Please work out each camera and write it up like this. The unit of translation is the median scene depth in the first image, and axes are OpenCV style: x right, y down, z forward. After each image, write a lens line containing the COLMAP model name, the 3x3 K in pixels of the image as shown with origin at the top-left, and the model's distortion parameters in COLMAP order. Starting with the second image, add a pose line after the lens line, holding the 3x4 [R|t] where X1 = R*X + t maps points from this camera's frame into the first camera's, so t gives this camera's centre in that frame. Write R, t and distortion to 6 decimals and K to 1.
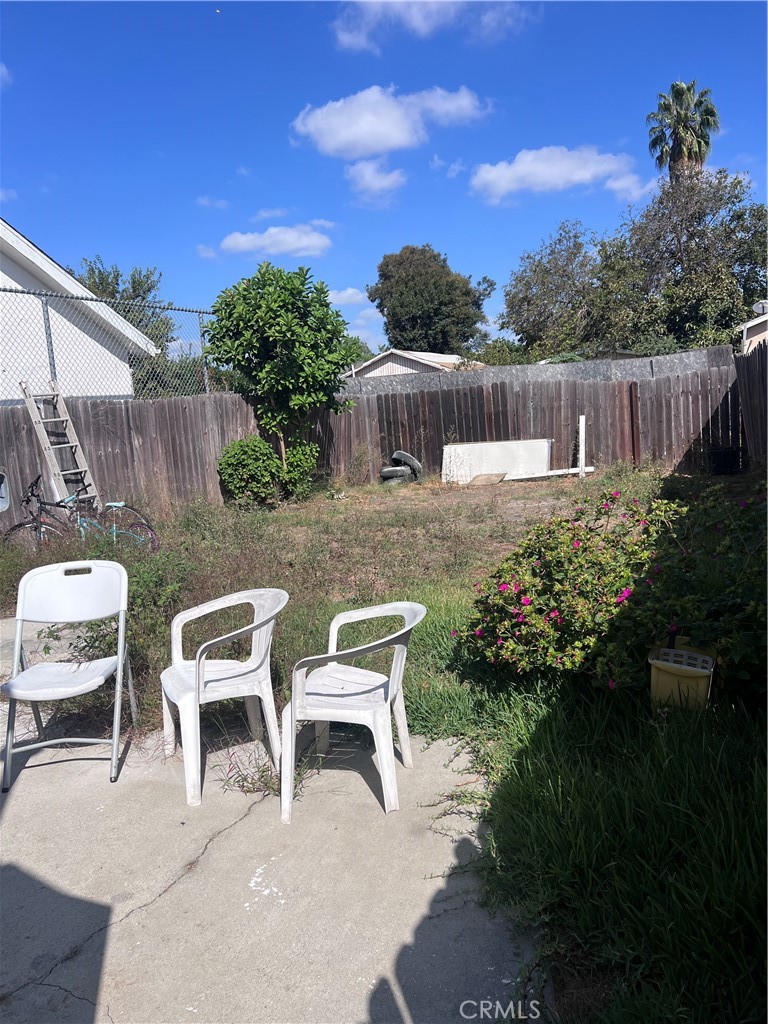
lens RADIAL K [[771.5, 0, 380.9], [0, 771.5, 513.2], [0, 0, 1]] dist [0.025570, -0.036798]
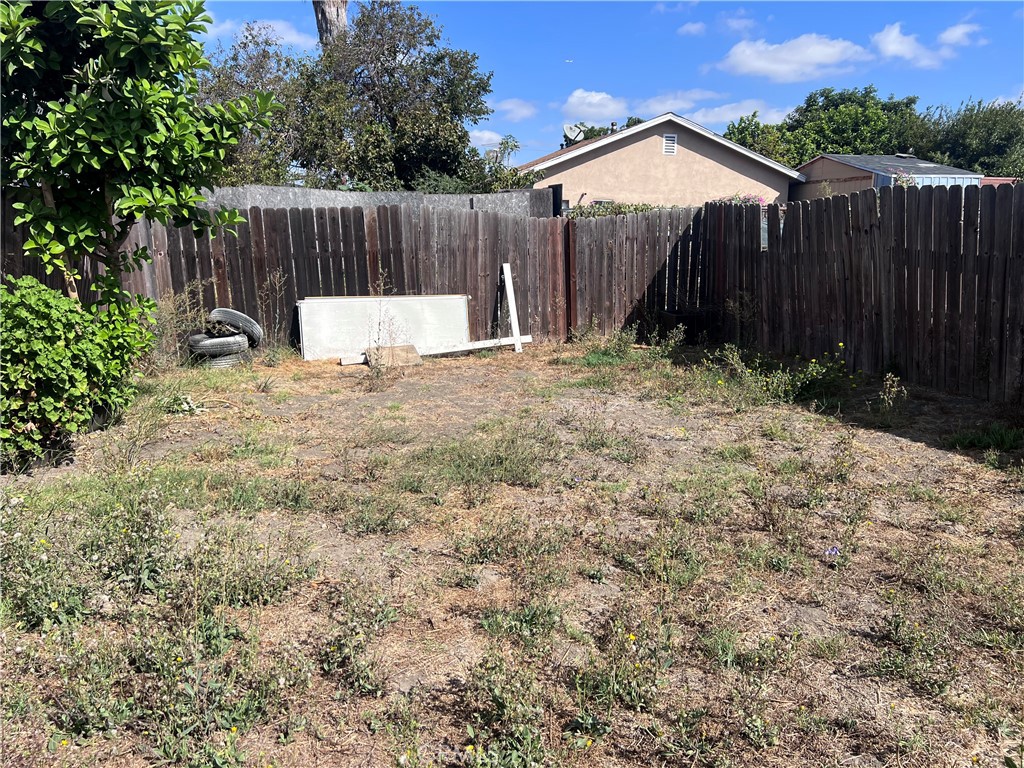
lens RADIAL K [[771.5, 0, 517.1], [0, 771.5, 385.1], [0, 0, 1]] dist [0.025570, -0.036798]
pose [[0.791792, -0.049455, 0.608785, -0.167972], [0.028836, 0.998632, 0.043620, -0.044407], [-0.610110, -0.016983, 0.792135, 0.423554]]
